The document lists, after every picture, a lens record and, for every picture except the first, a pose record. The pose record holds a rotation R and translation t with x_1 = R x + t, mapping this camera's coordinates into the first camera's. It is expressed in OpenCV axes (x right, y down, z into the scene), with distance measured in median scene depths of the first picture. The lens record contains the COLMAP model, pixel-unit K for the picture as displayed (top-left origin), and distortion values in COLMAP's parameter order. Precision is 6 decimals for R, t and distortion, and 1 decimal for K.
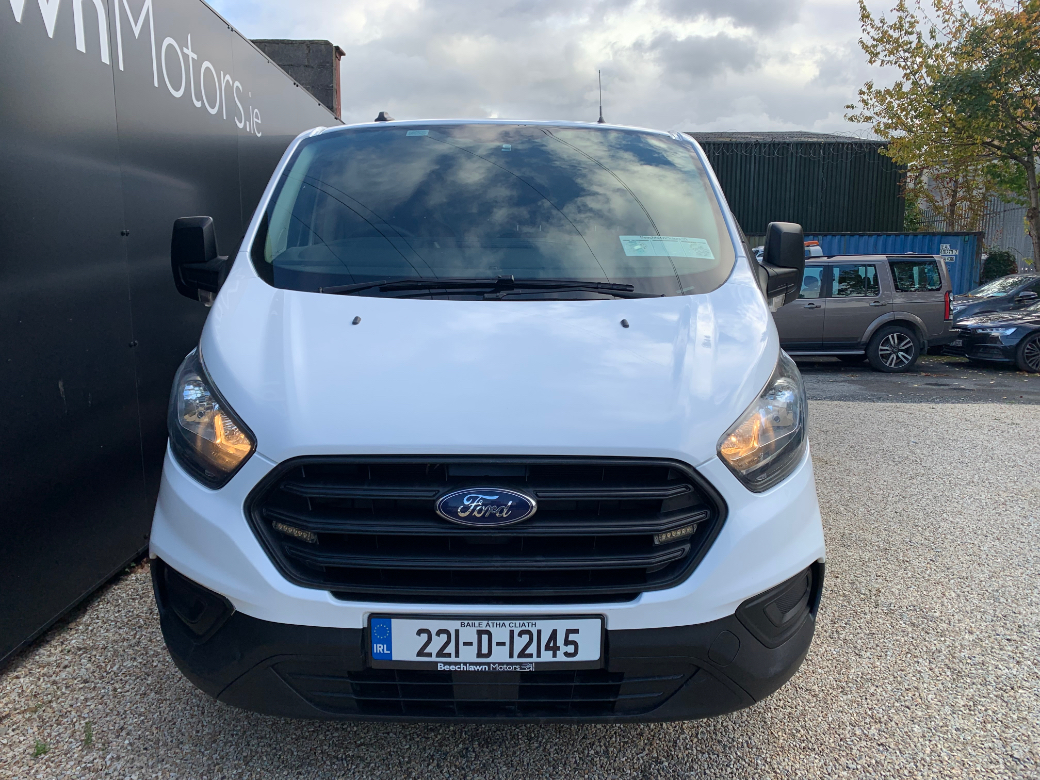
lens RADIAL K [[799.9, 0, 530.3], [0, 799.9, 382.5], [0, 0, 1]] dist [0.033249, -0.026148]
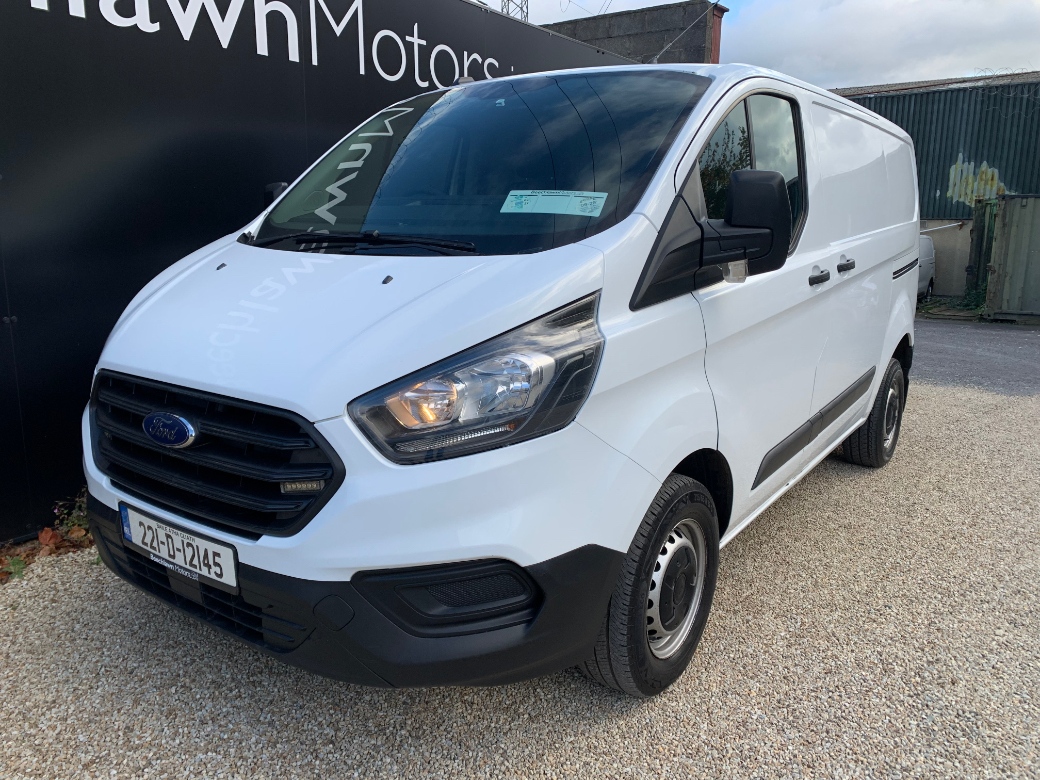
lens RADIAL K [[799.9, 0, 521.7], [0, 799.9, 382.6], [0, 0, 1]] dist [0.033249, -0.026148]
pose [[0.804936, 0.118076, -0.581495, 0.528360], [-0.094409, 0.993002, 0.070950, -0.021051], [0.585803, -0.002211, 0.810450, 0.187797]]
